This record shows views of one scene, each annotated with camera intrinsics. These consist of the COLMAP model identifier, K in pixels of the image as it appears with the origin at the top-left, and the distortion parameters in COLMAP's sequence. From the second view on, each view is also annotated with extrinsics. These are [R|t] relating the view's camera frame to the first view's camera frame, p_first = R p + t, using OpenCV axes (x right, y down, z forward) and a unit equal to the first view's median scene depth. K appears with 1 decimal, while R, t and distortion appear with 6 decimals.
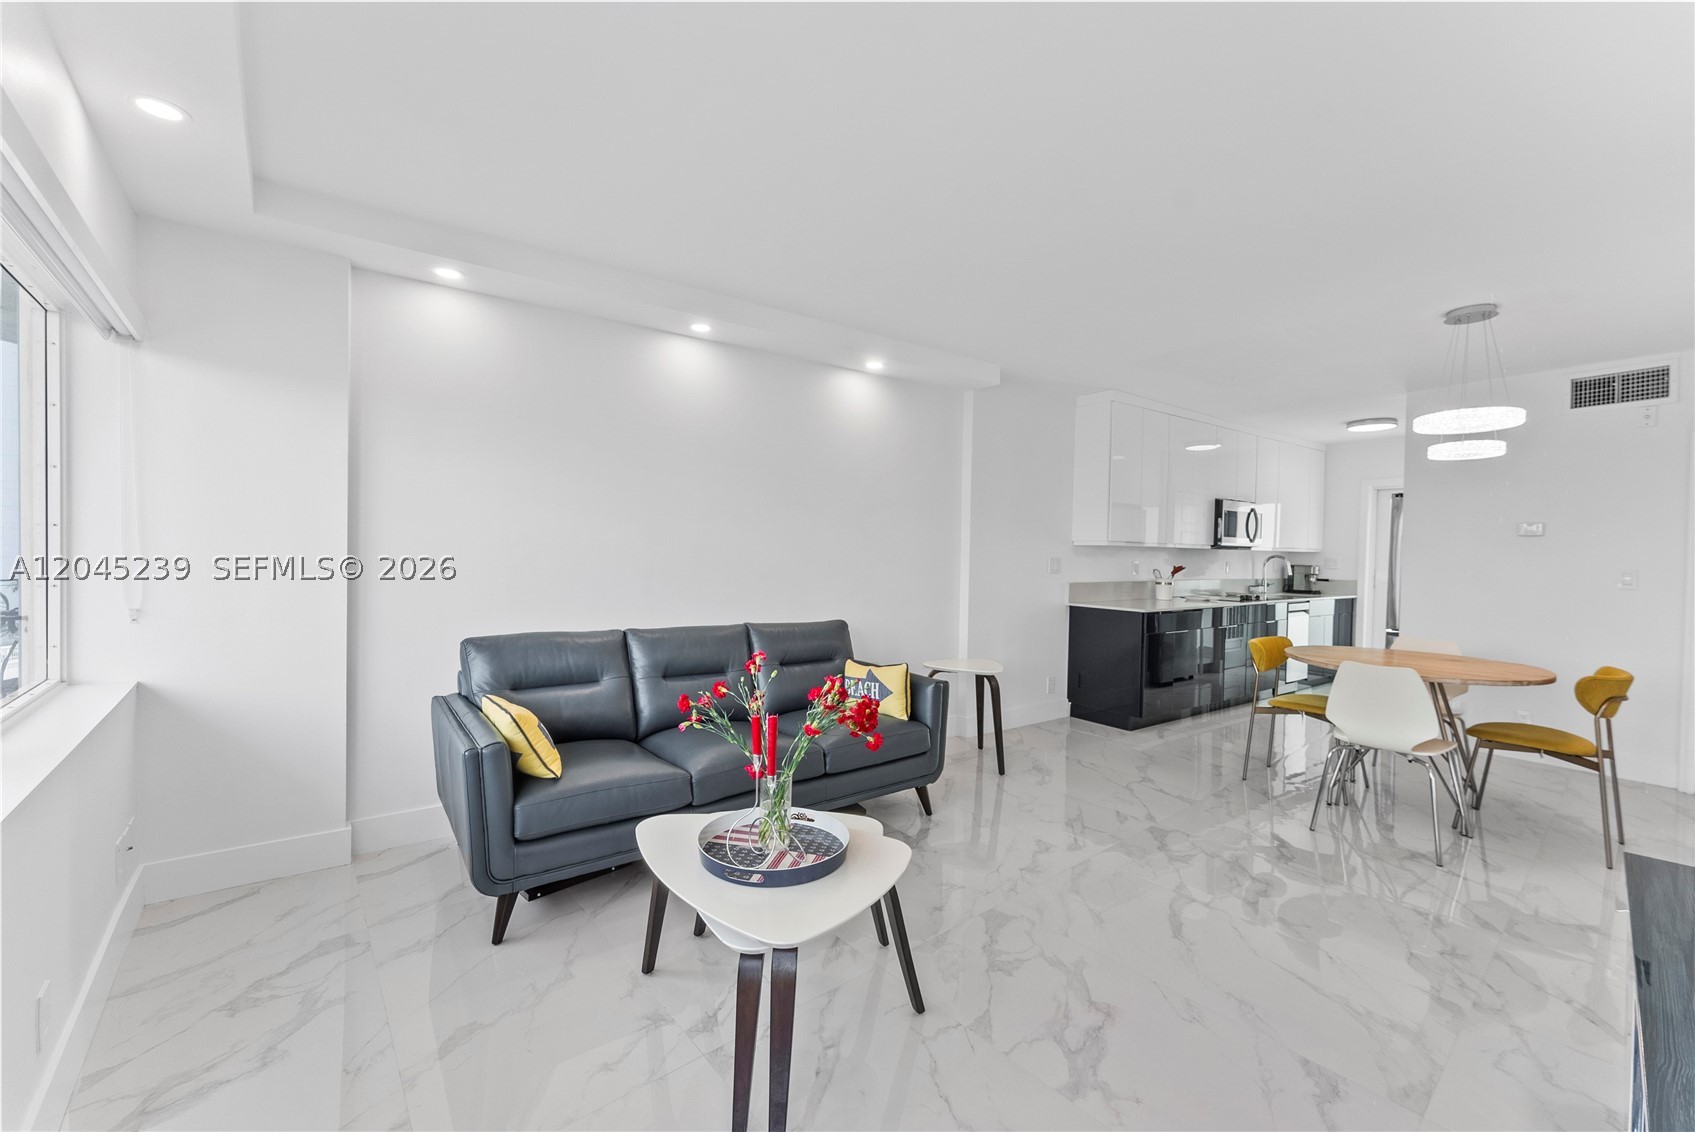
lens RADIAL K [[677.1, 0, 848.5], [0, 677.1, 563.4], [0, 0, 1]] dist [0.002409, -0.000081]
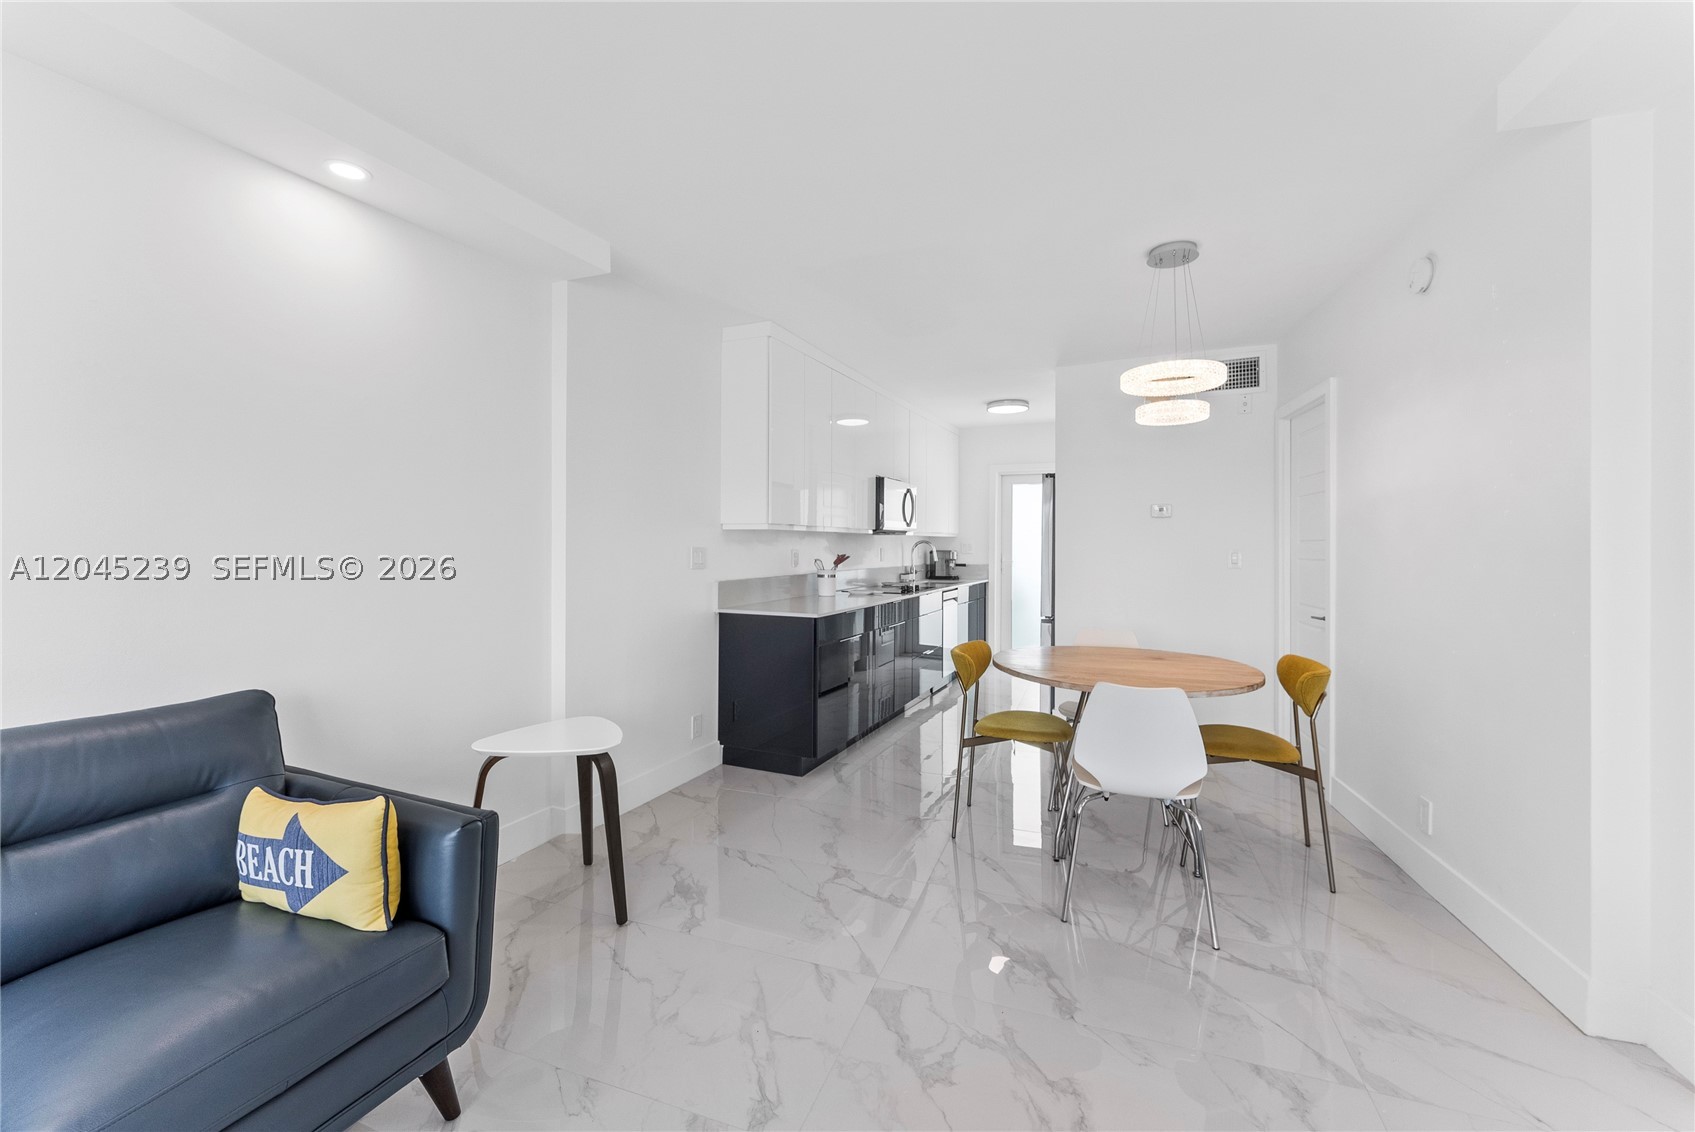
lens RADIAL K [[688.2, 0, 847.1], [0, 688.2, 544.2], [0, 0, 1]] dist [0.001835, 0.000389]
pose [[0.866524, -0.015471, 0.498896, 0.084422], [0.022154, 0.999727, -0.007477, -0.003060], [-0.498644, 0.017531, 0.866630, 0.314062]]
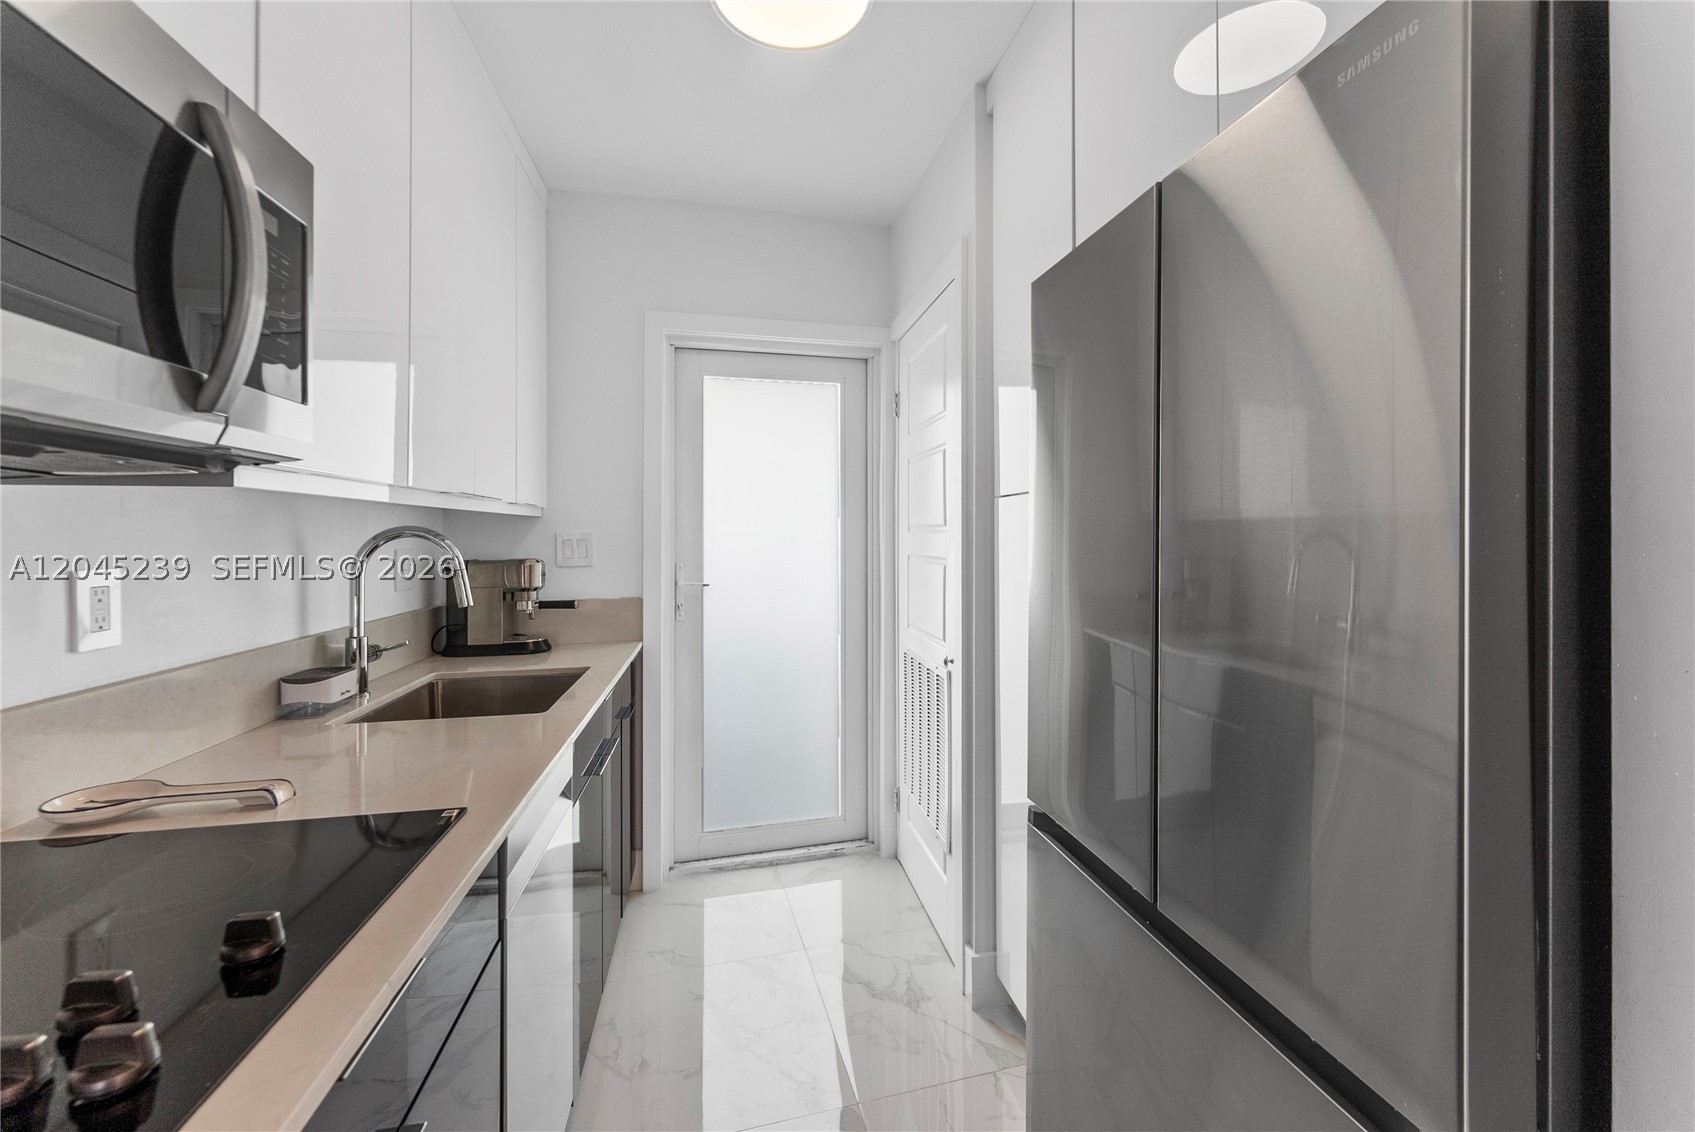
lens RADIAL K [[697.1, 0, 853.6], [0, 697.1, 530.1], [0, 0, 1]] dist [-0.001776, -0.000266]
pose [[0.412734, -0.014152, 0.910741, 0.680108], [0.026308, 0.999647, 0.003611, -0.010598], [-0.910471, 0.022469, 0.412961, 1.087254]]
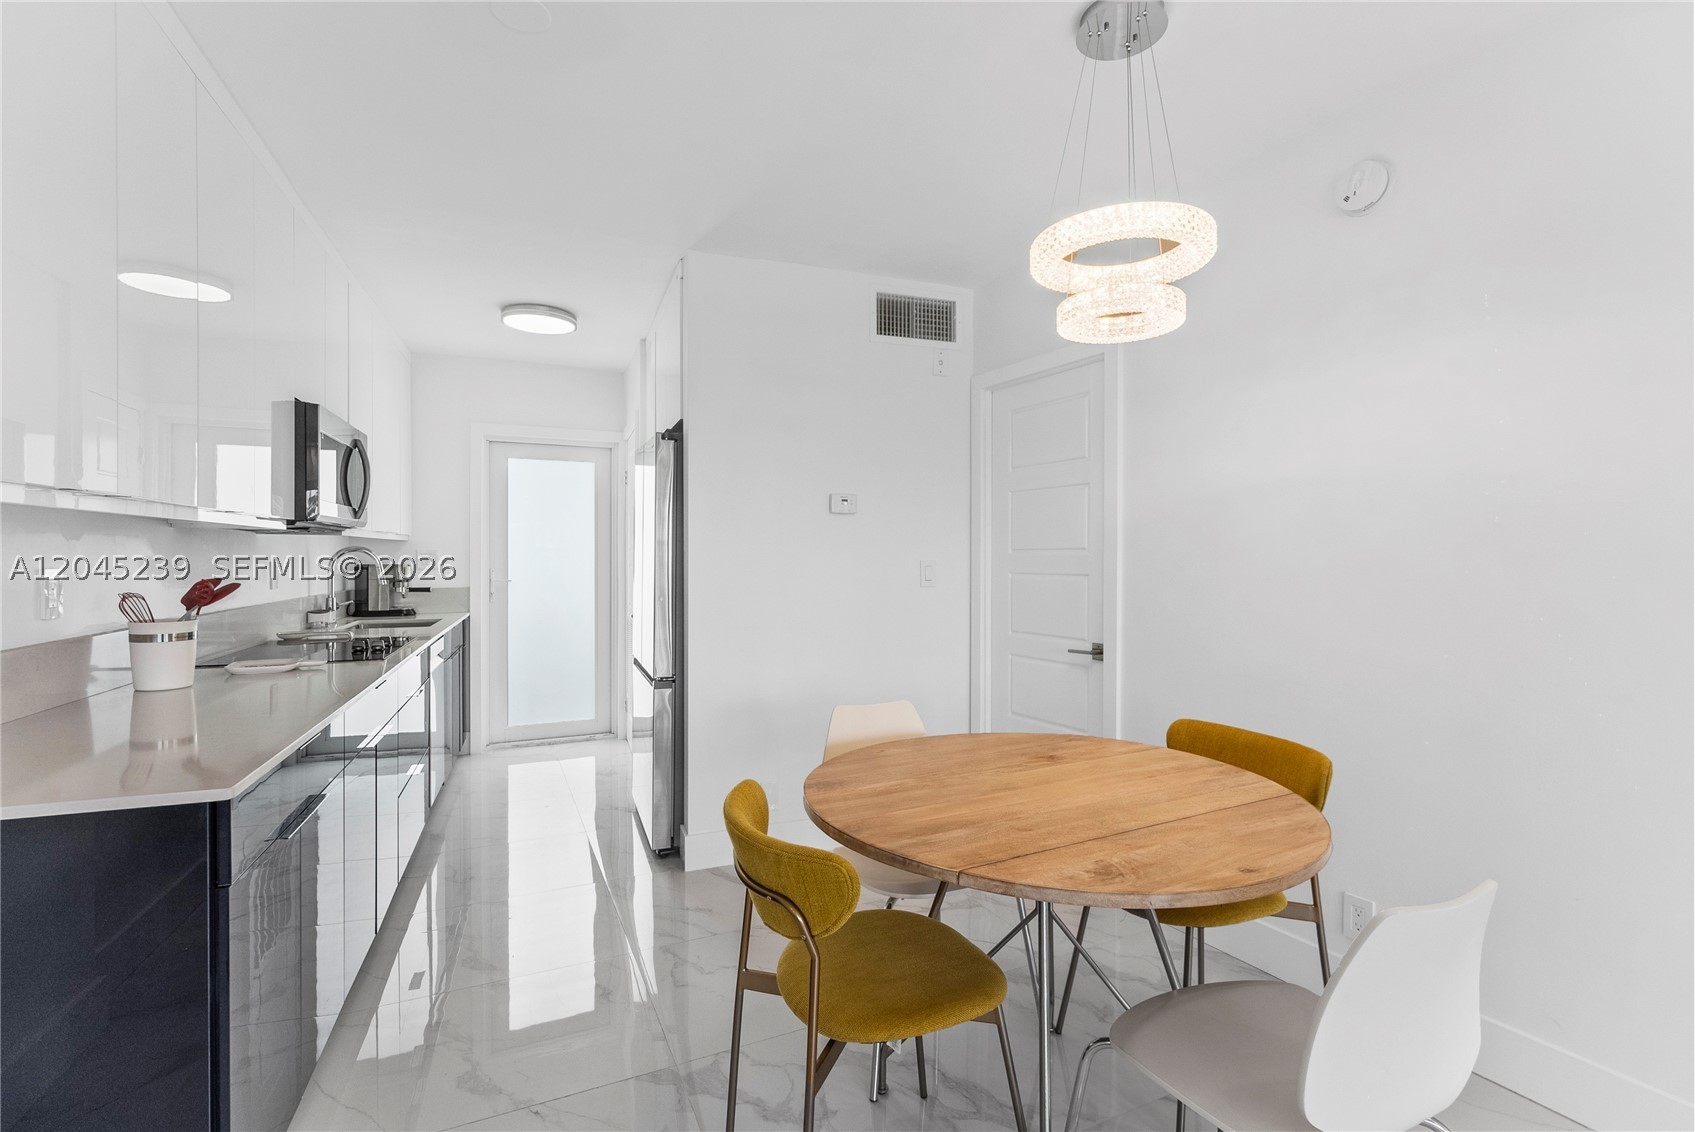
lens RADIAL K [[784.0, 0, 847.5], [0, 784.0, 566.0], [0, 0, 1]] dist [0.002365, 0.000544]
pose [[0.251619, -0.031618, 0.967310, 0.231495], [0.018016, 0.999446, 0.027982, -0.010194], [-0.967659, 0.010387, 0.252049, 0.718446]]
